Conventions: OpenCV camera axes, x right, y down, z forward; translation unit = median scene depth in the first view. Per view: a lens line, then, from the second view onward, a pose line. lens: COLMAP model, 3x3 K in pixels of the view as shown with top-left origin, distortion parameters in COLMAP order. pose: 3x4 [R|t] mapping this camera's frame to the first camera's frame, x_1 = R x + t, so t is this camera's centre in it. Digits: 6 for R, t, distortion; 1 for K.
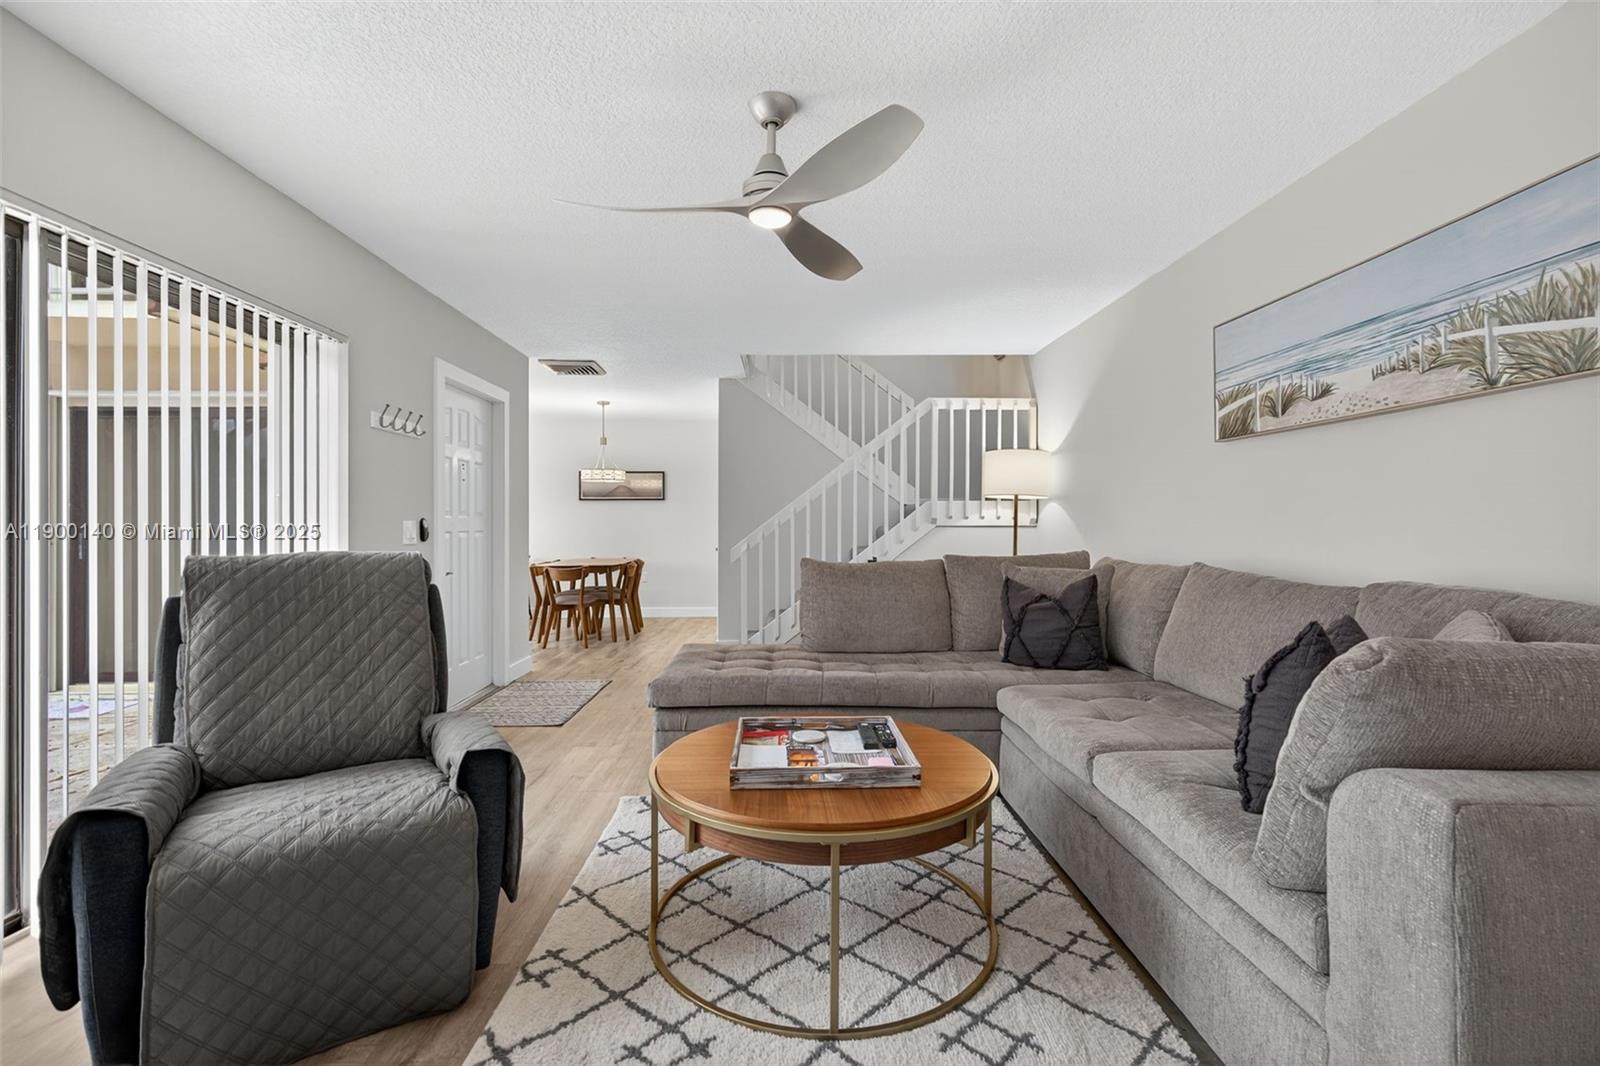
lens RADIAL K [[716.4, 0, 801.1], [0, 716.4, 526.9], [0, 0, 1]] dist [-0.000459, 0.000537]
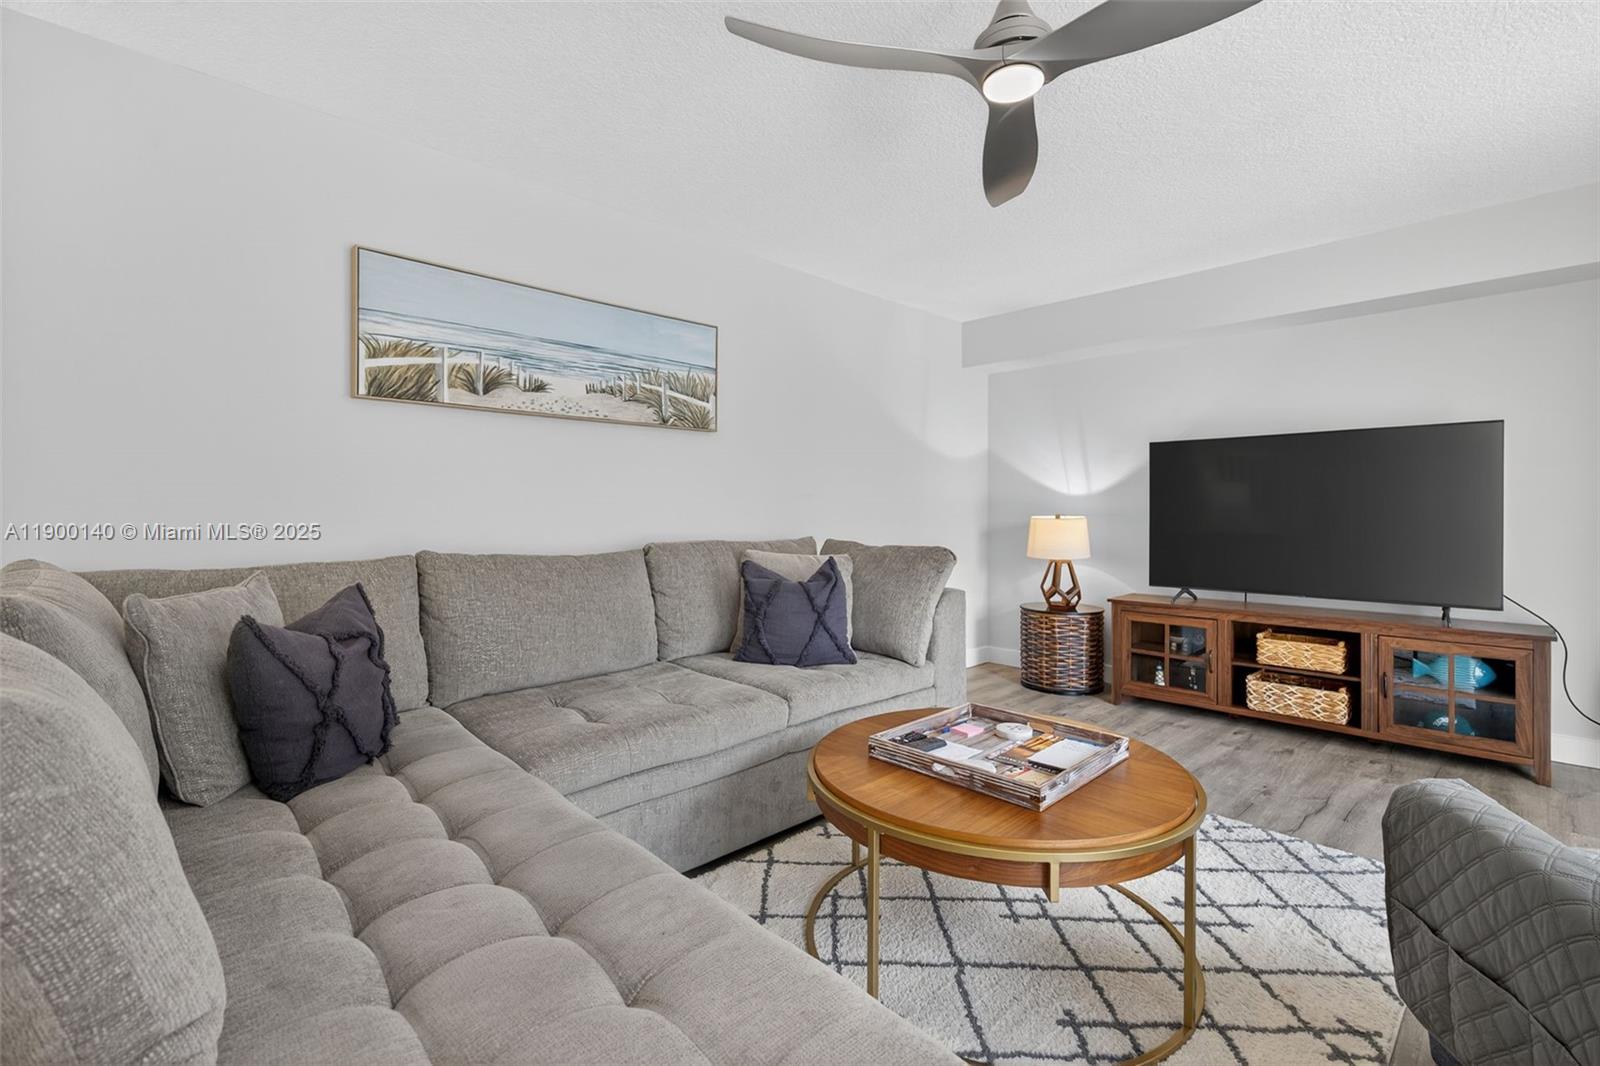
lens RADIAL K [[716.2, 0, 798.8], [0, 716.2, 513.3], [0, 0, 1]] dist [0.000884, 0.000289]
pose [[-0.669257, -0.008341, 0.742984, -0.450315], [-0.000236, 0.999939, 0.011013, -0.002018], [-0.743031, 0.007195, -0.669218, 1.674842]]
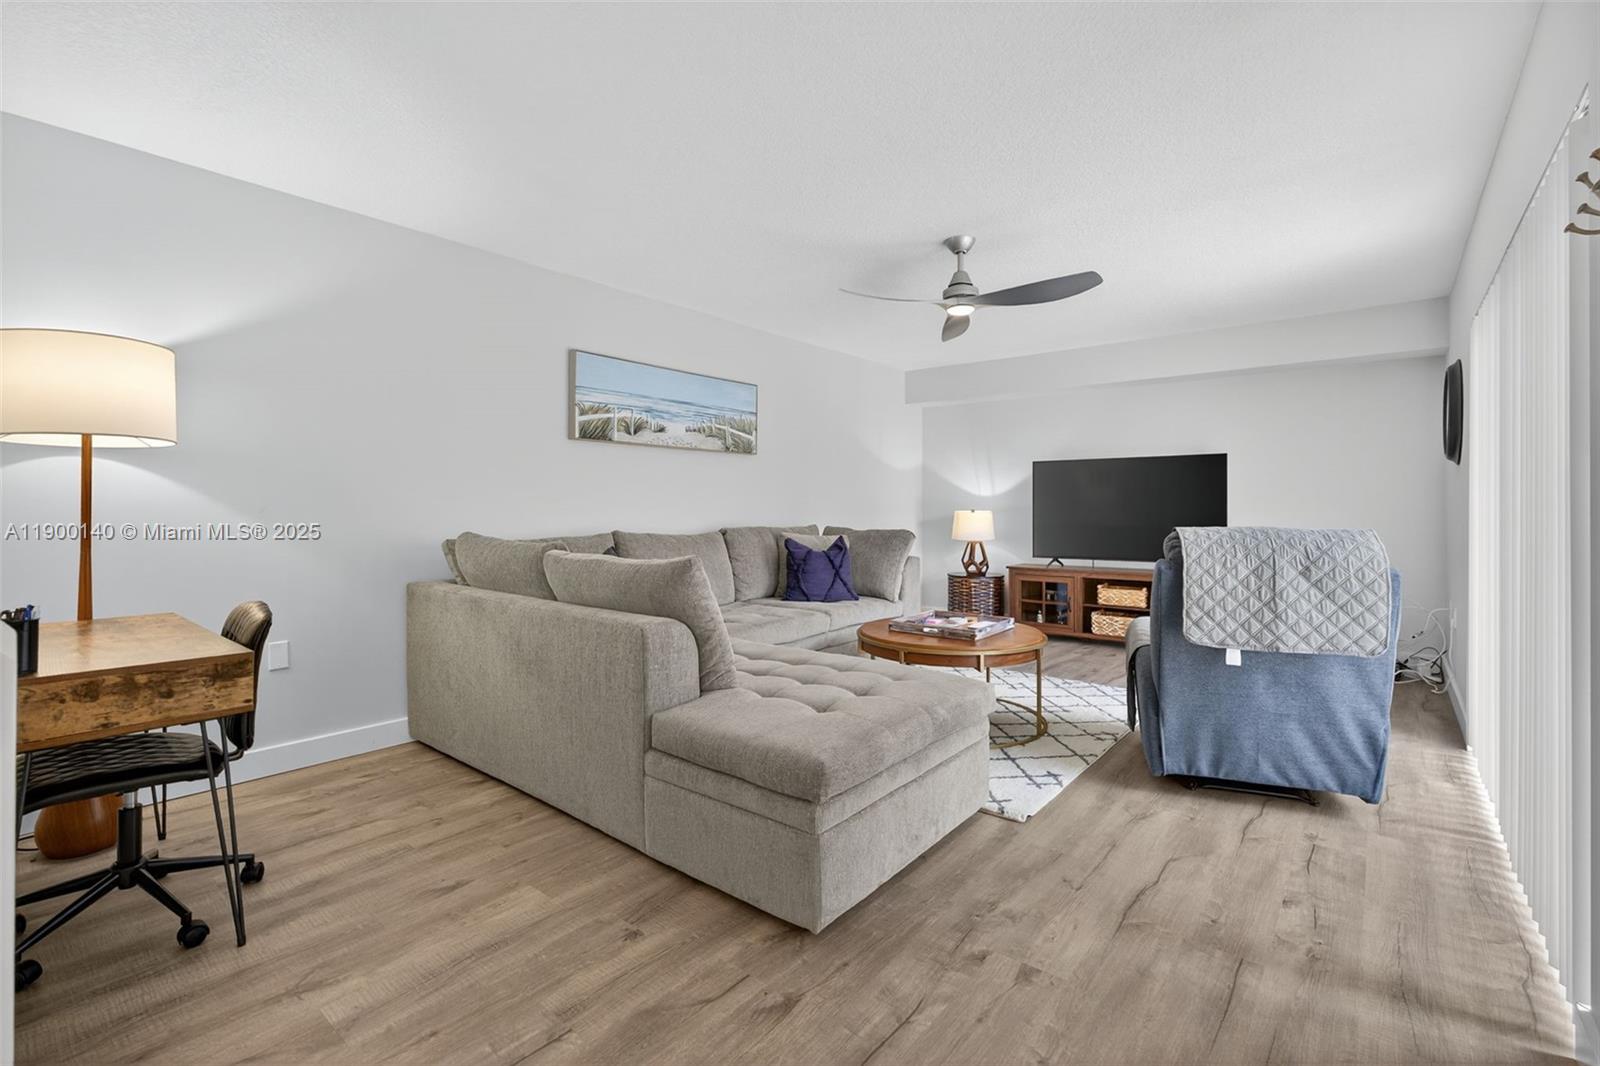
lens RADIAL K [[713.9, 0, 797.9], [0, 713.9, 503.1], [0, 0, 1]] dist [-0.001167, 0.000145]
pose [[-0.753089, 0.001462, 0.657917, -0.819400], [0.001144, 0.999999, -0.000913, -0.001795], [-0.657918, 0.000065, -0.753090, 2.450123]]
